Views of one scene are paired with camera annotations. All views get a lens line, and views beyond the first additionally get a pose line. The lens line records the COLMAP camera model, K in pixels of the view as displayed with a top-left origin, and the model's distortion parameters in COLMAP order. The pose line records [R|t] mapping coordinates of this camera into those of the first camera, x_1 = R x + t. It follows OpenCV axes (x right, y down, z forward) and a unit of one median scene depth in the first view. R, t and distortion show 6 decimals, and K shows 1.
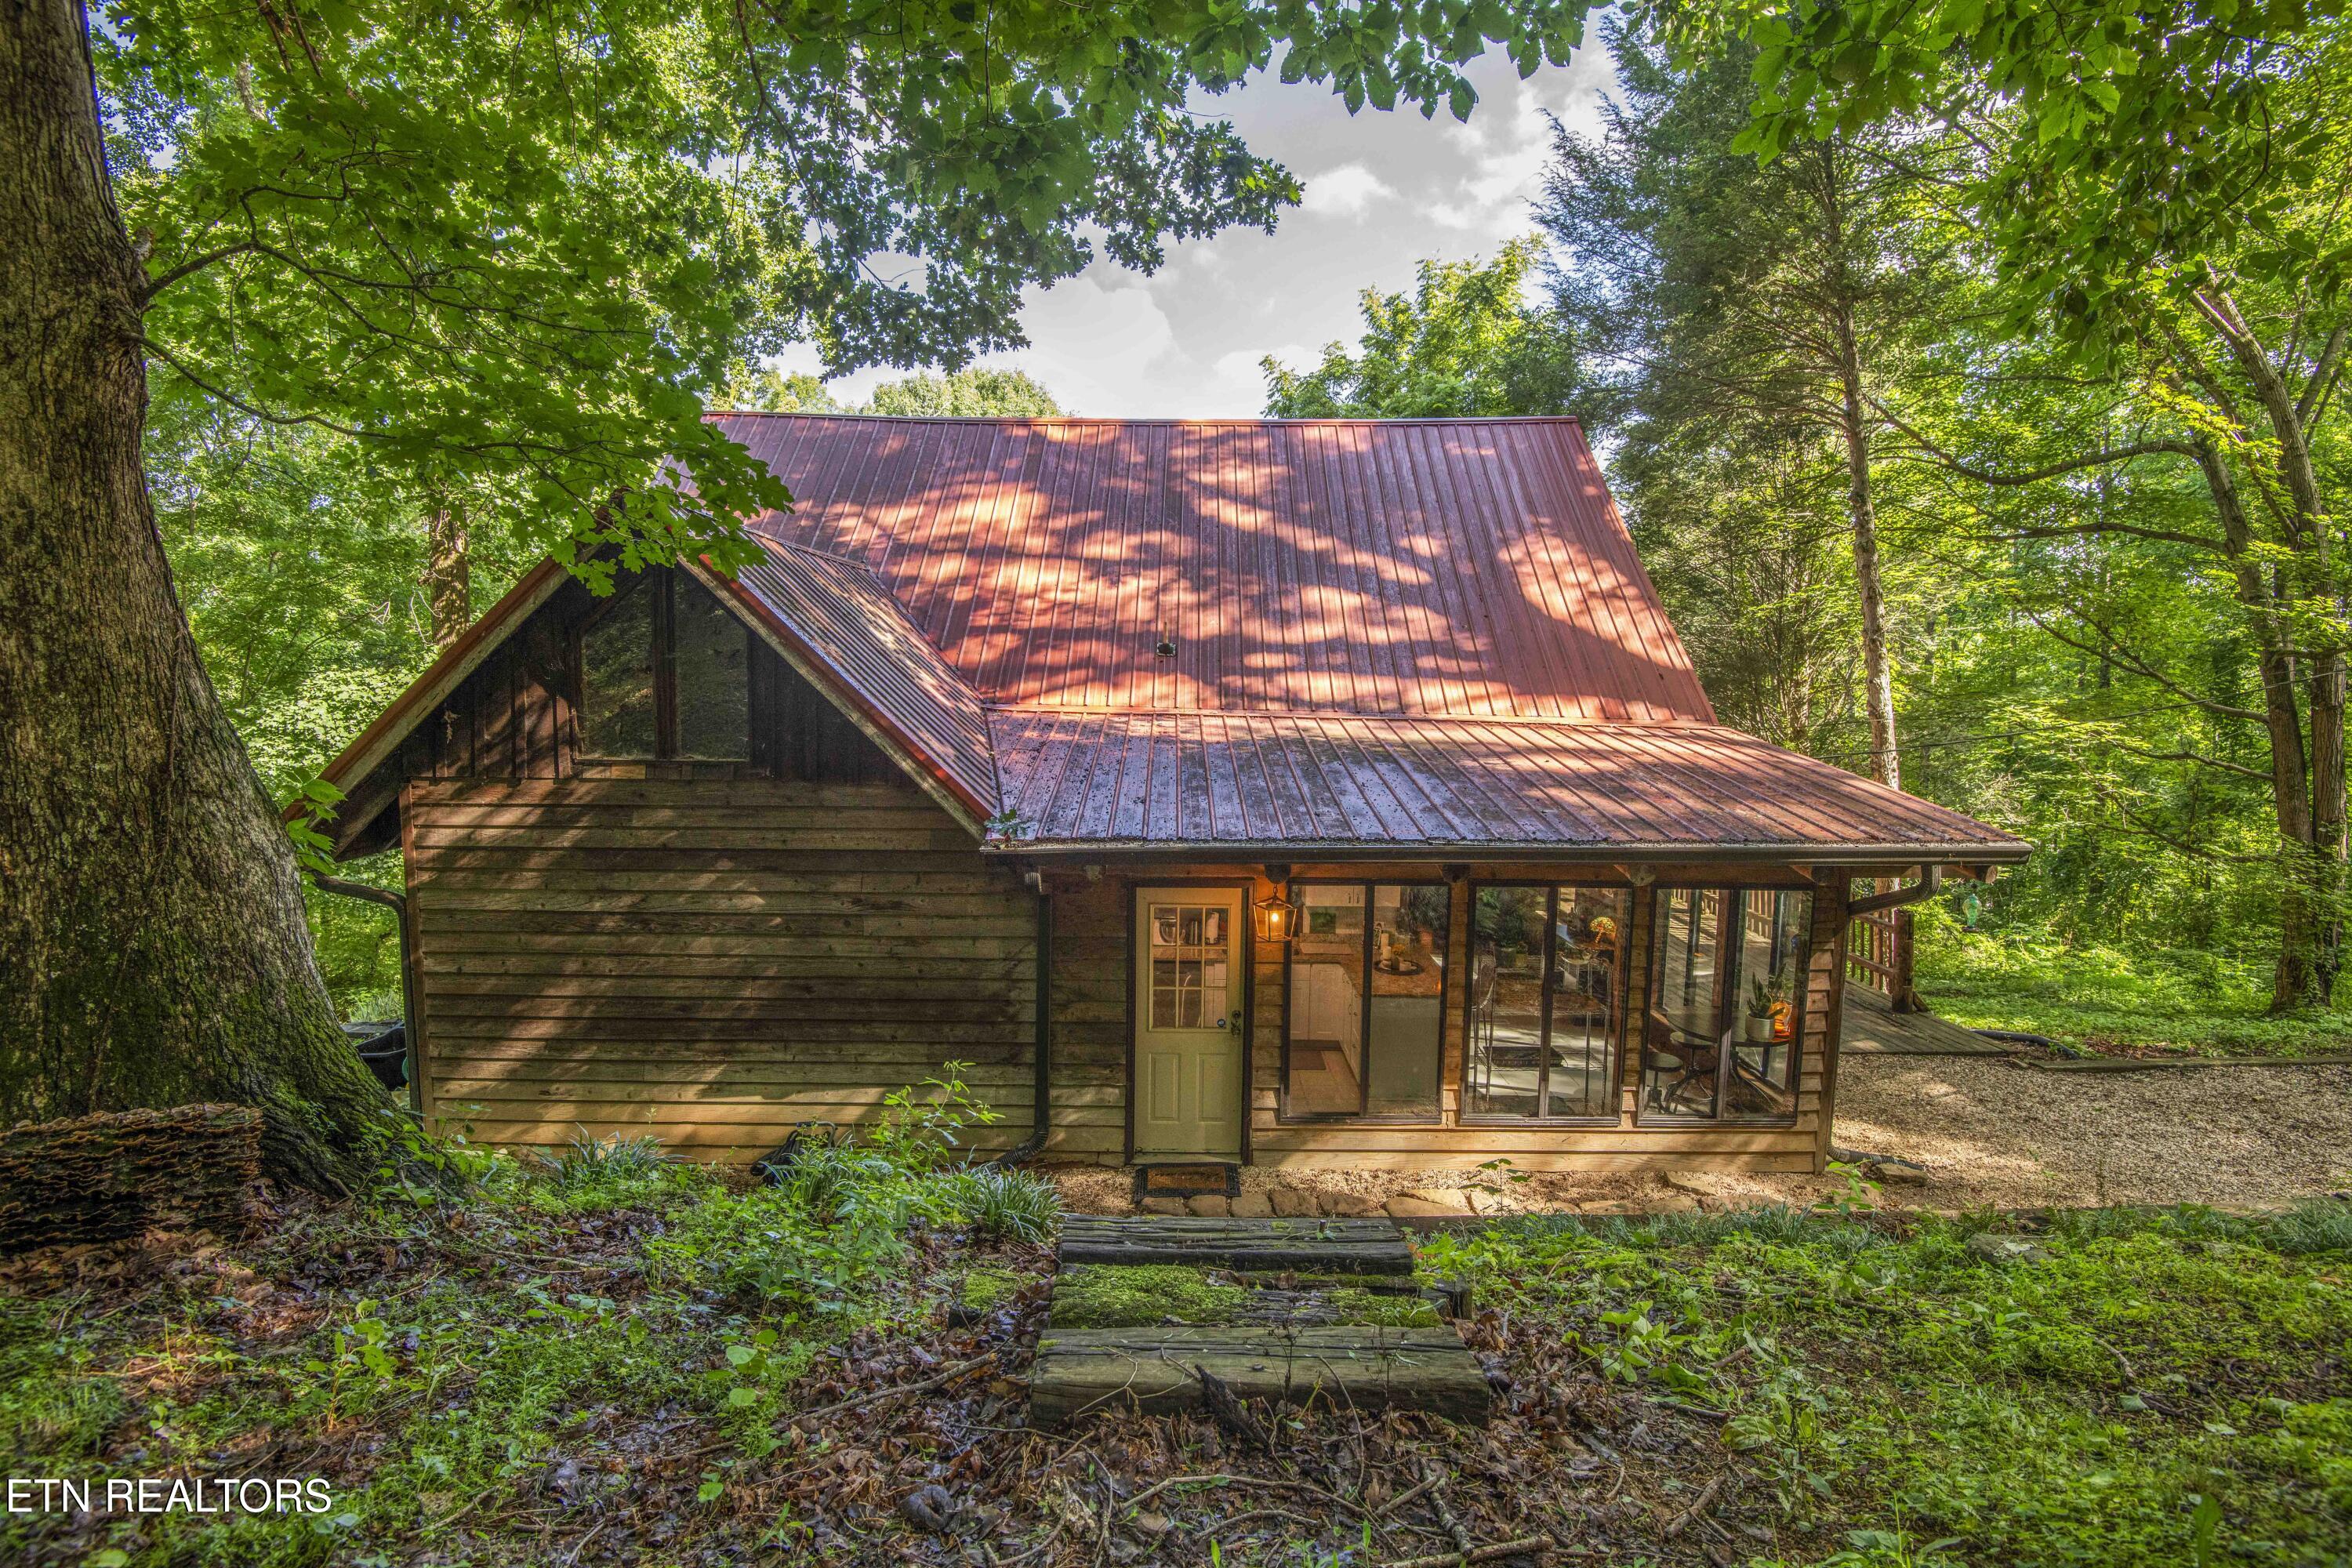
lens RADIAL K [[1090.8, 0, 1182.4], [0, 1090.8, 784.6], [0, 0, 1]] dist [-0.021298, -0.014177]
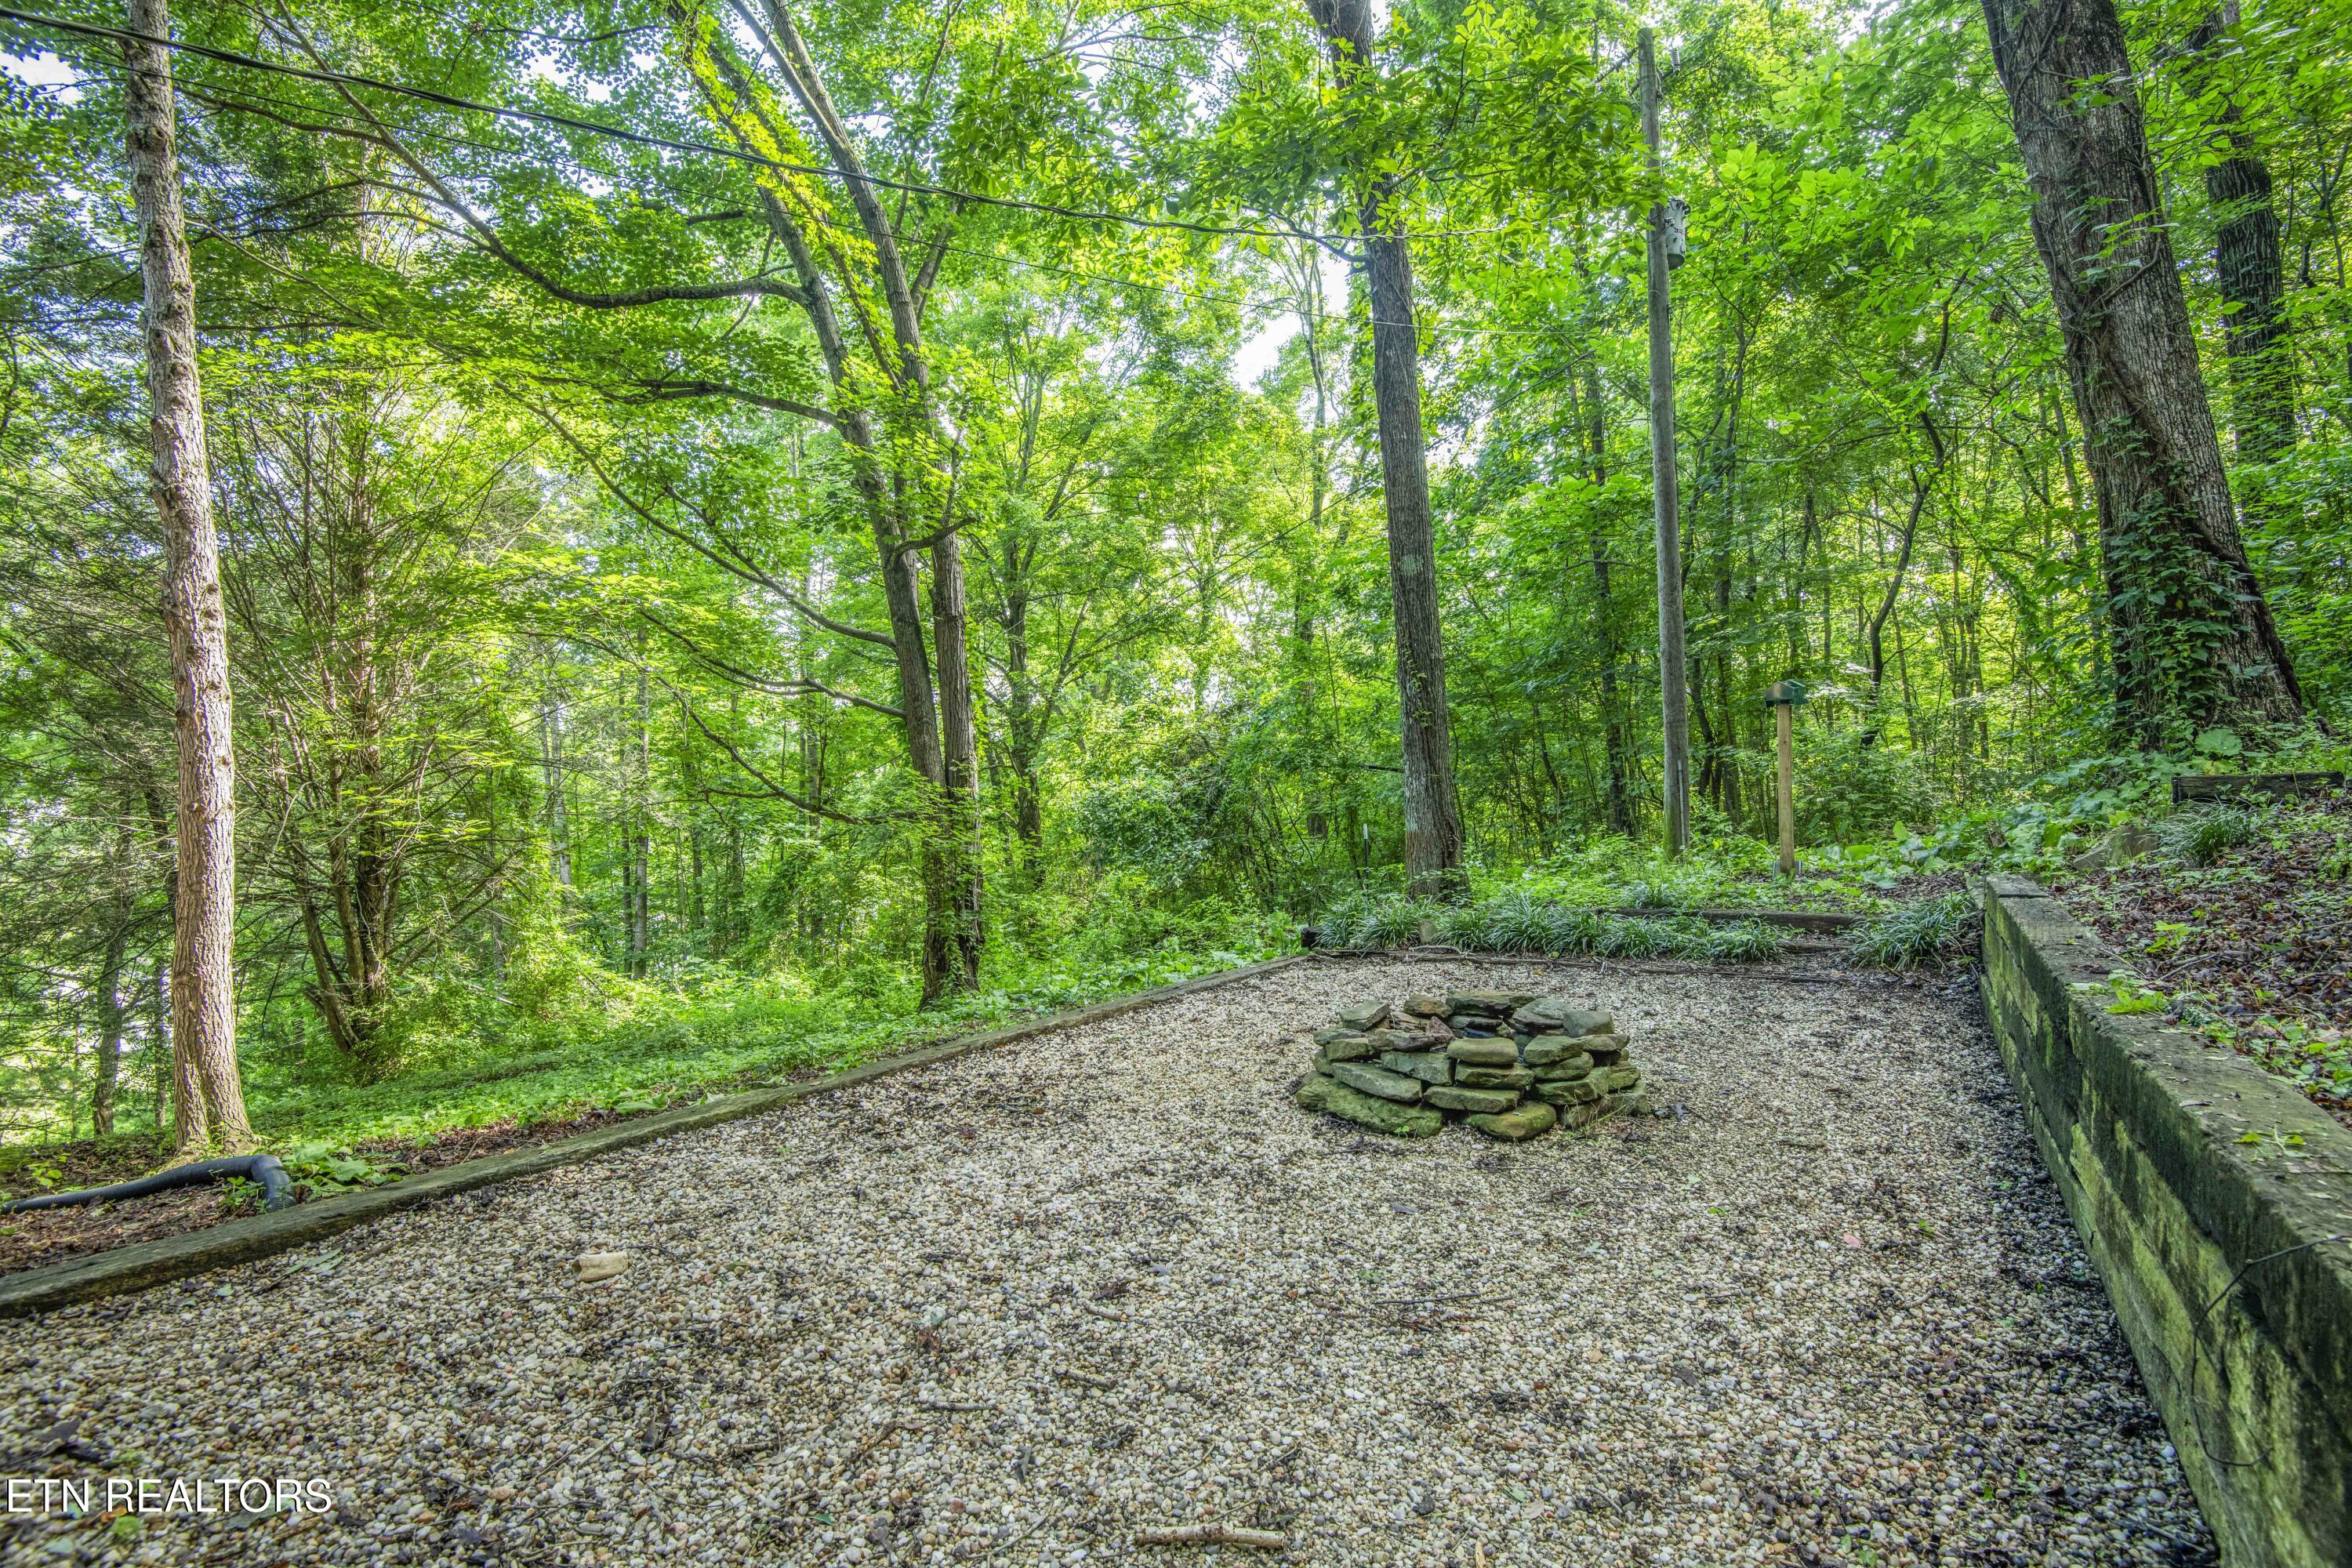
lens RADIAL K [[1090.8, 0, 1182.4], [0, 1090.8, 784.6], [0, 0, 1]] dist [-0.021298, -0.014177]
pose [[0.549908, 0.001625, 0.835224, 0.480607], [0.077462, 0.995589, -0.052937, 0.109981], [-0.831626, 0.093809, 0.547356, 0.387236]]
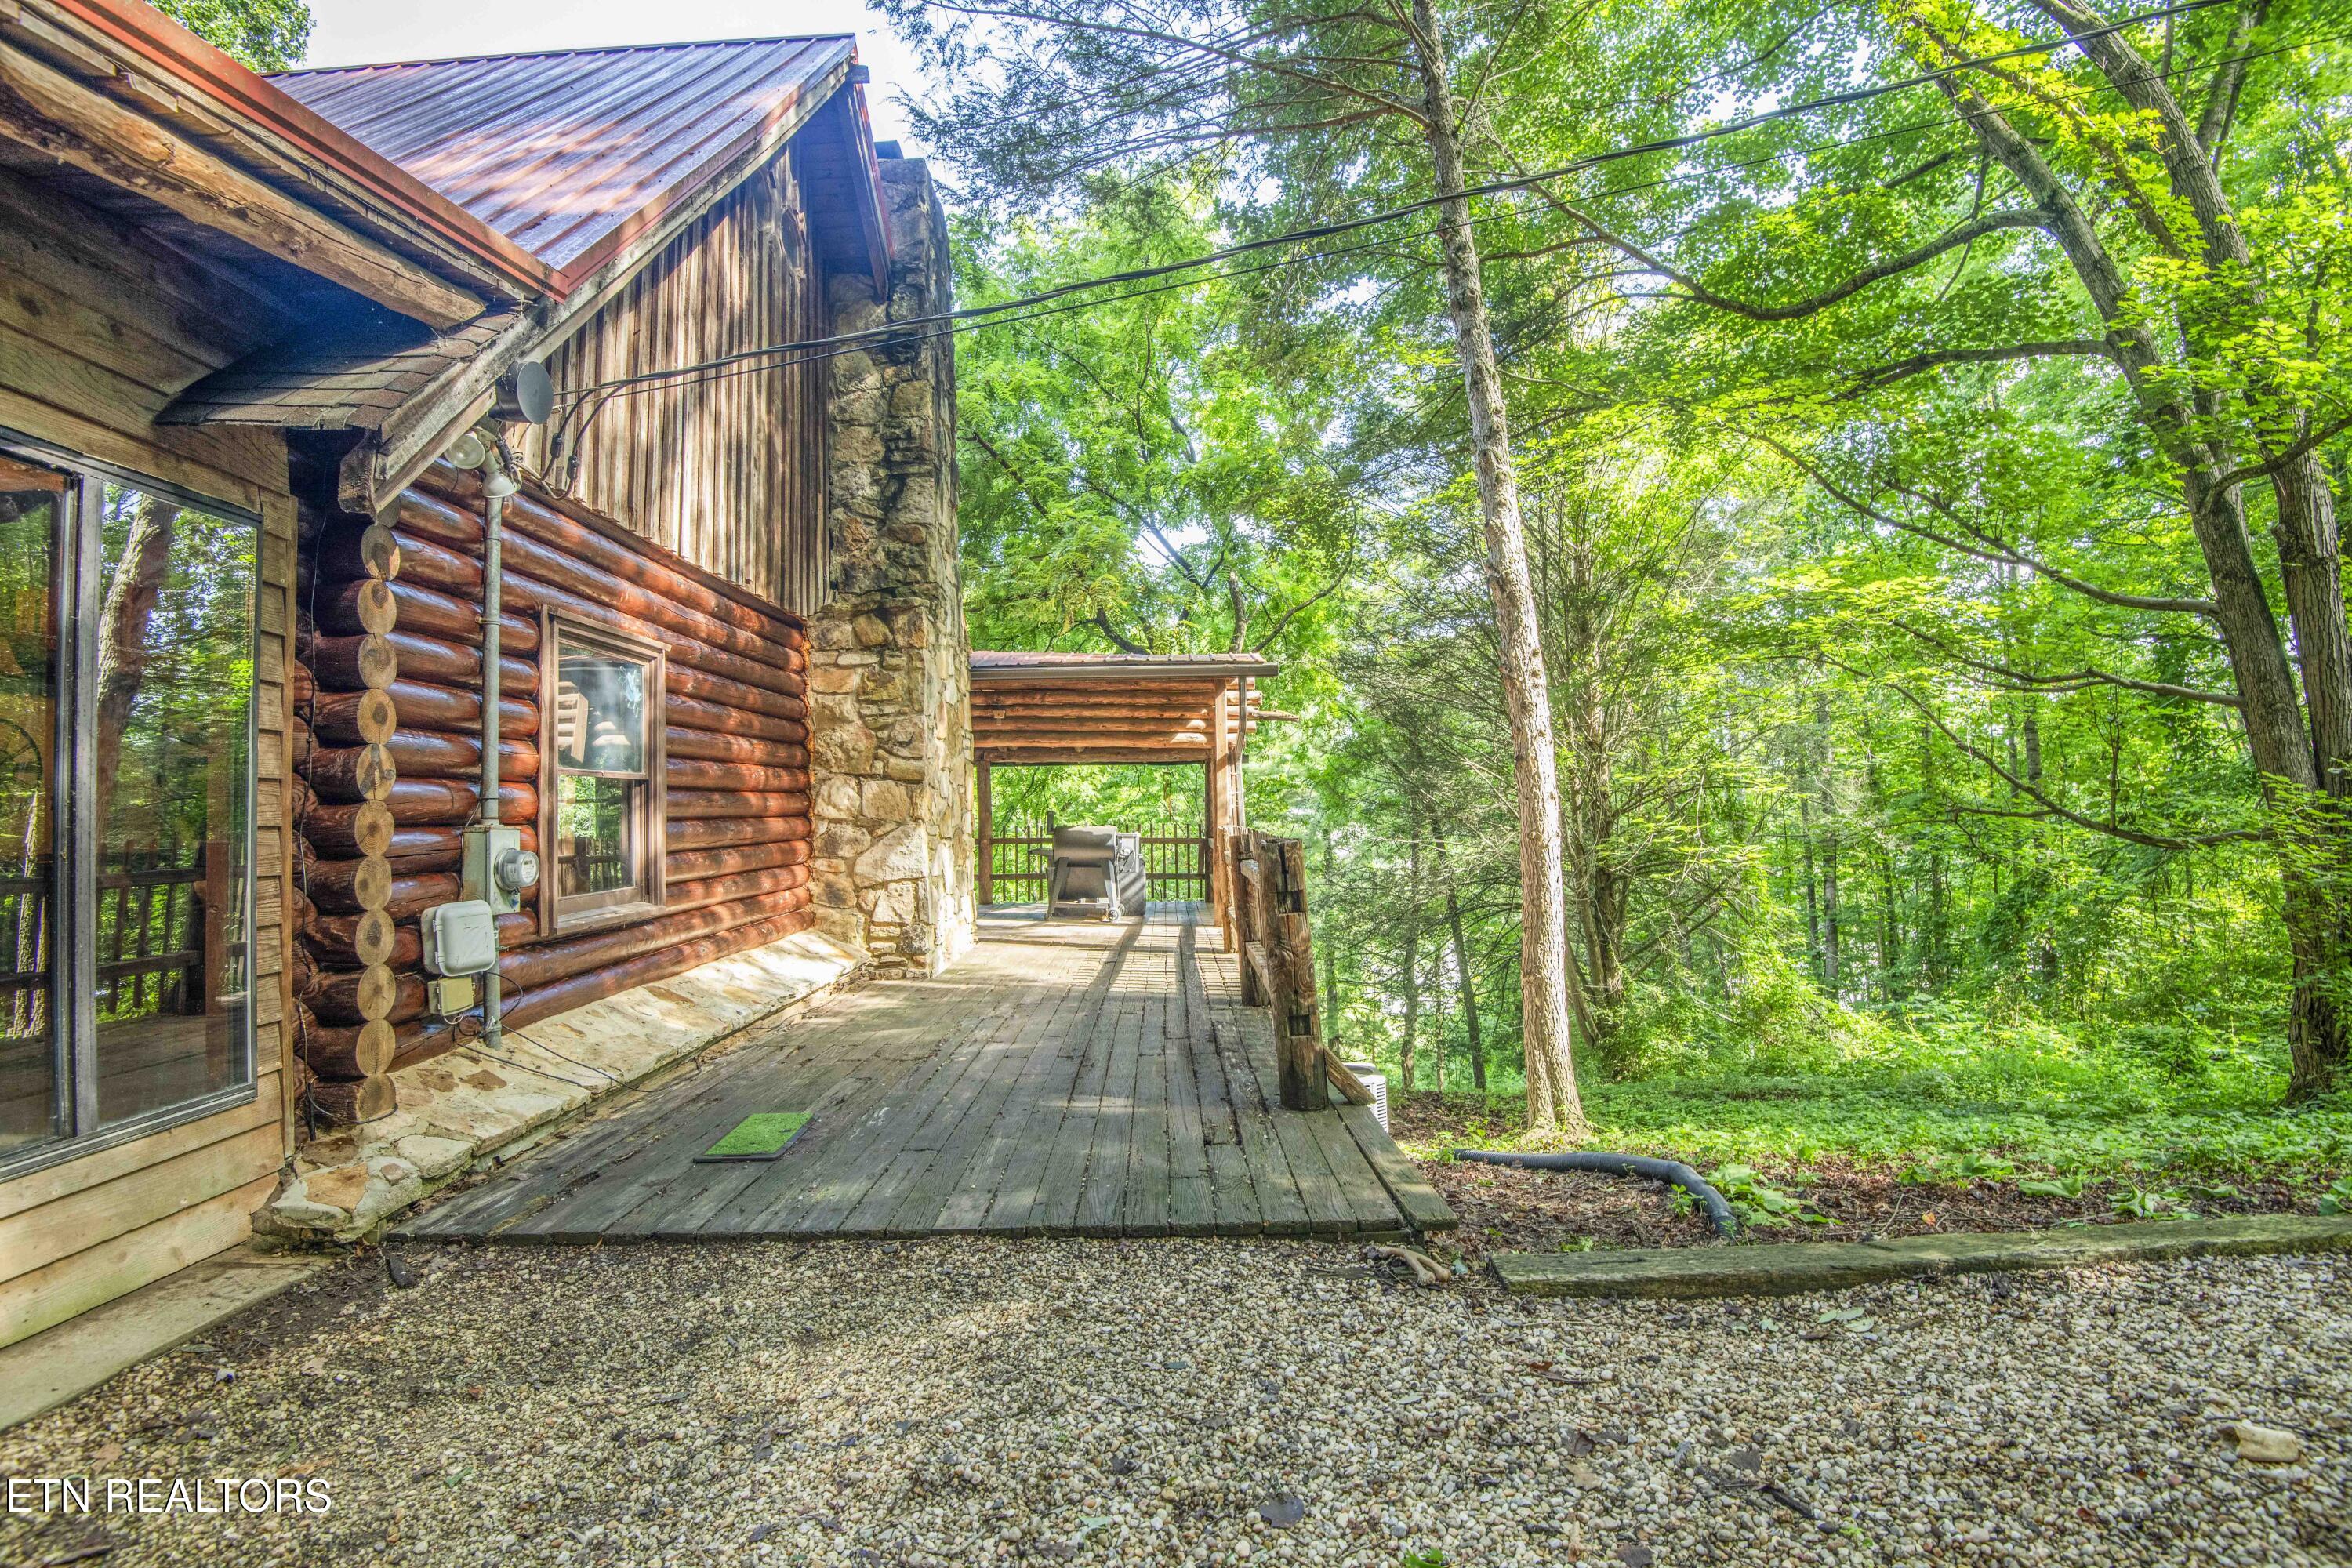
lens RADIAL K [[1090.8, 0, 1182.4], [0, 1090.8, 784.6], [0, 0, 1]] dist [-0.021298, -0.014177]
pose [[0.999619, -0.025168, 0.011316, 0.443915], [0.026389, 0.991764, -0.125329, 0.102863], [-0.008068, 0.125580, 0.992051, 0.428007]]
